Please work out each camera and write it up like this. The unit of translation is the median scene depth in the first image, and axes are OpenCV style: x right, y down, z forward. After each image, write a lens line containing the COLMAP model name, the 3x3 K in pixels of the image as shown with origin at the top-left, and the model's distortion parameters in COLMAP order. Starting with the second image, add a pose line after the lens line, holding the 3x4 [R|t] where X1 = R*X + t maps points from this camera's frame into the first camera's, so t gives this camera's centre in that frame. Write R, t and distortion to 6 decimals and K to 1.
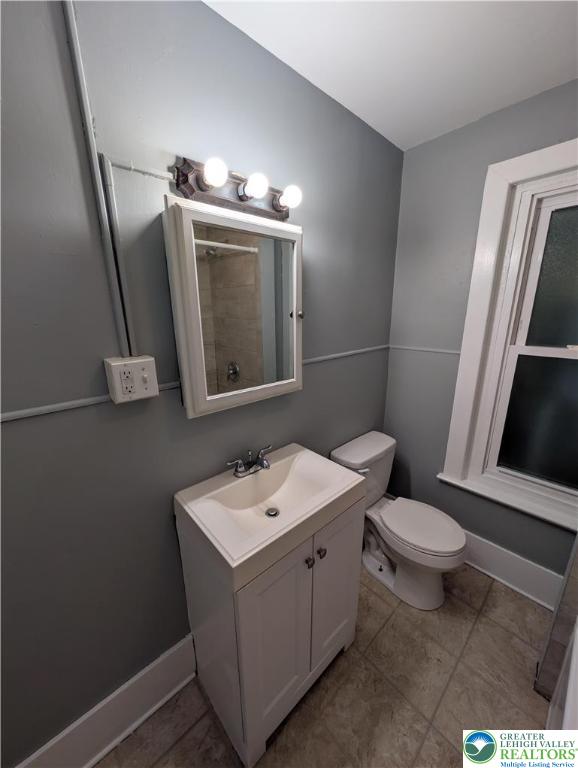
lens RADIAL K [[289.3, 0, 288.1], [0, 289.3, 383.8], [0, 0, 1]] dist [-0.001516, 0.000775]
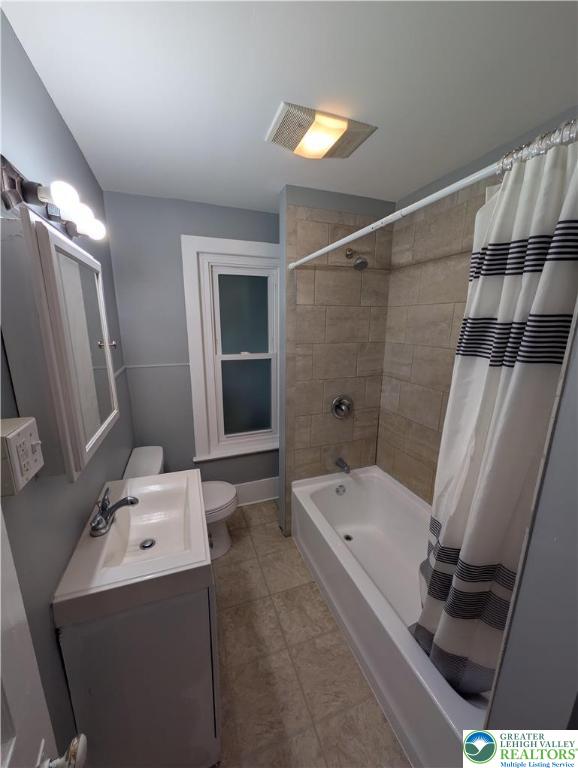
lens RADIAL K [[289.3, 0, 285.1], [0, 289.3, 378.6], [0, 0, 1]] dist [-0.001516, 0.000775]
pose [[0.383896, -0.166085, 0.908317, -0.558146], [0.217696, 0.972241, 0.085765, -0.071328], [-0.897347, 0.164812, 0.409396, 0.067875]]
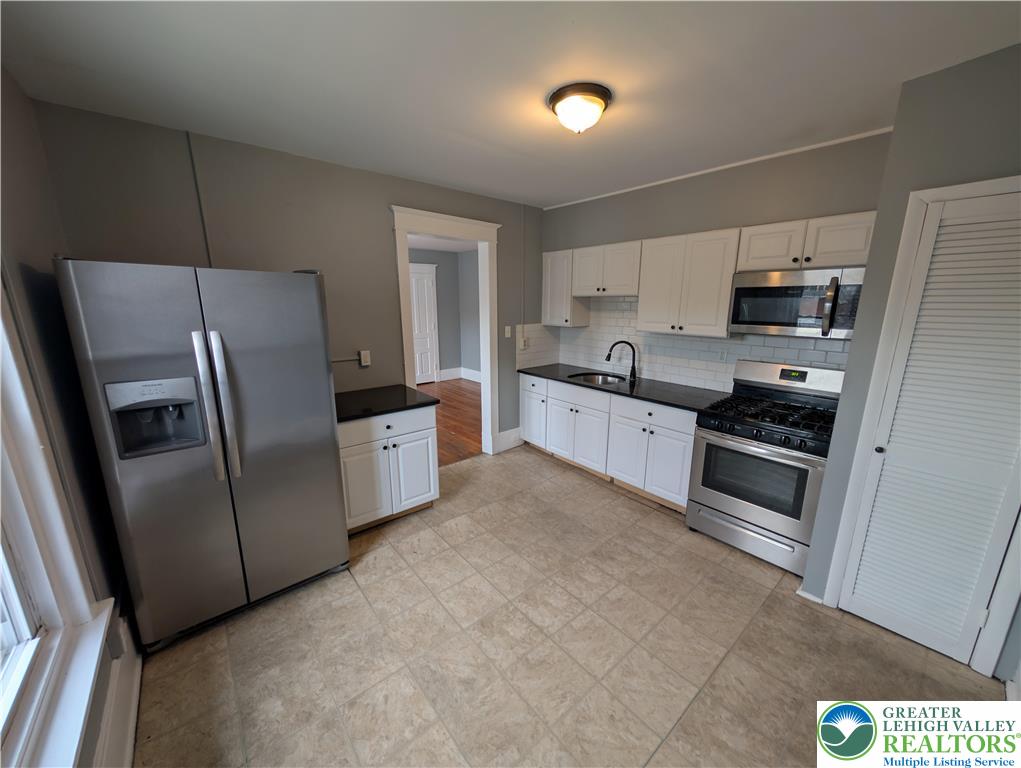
lens RADIAL K [[384.6, 0, 507.9], [0, 384.6, 390.2], [0, 0, 1]] dist [-0.001516, 0.000775]
pose [[0.044036, -0.215786, 0.975447, -0.916316], [0.249815, 0.947754, 0.198382, -0.173754], [-0.967292, 0.234945, 0.095642, 0.450879]]
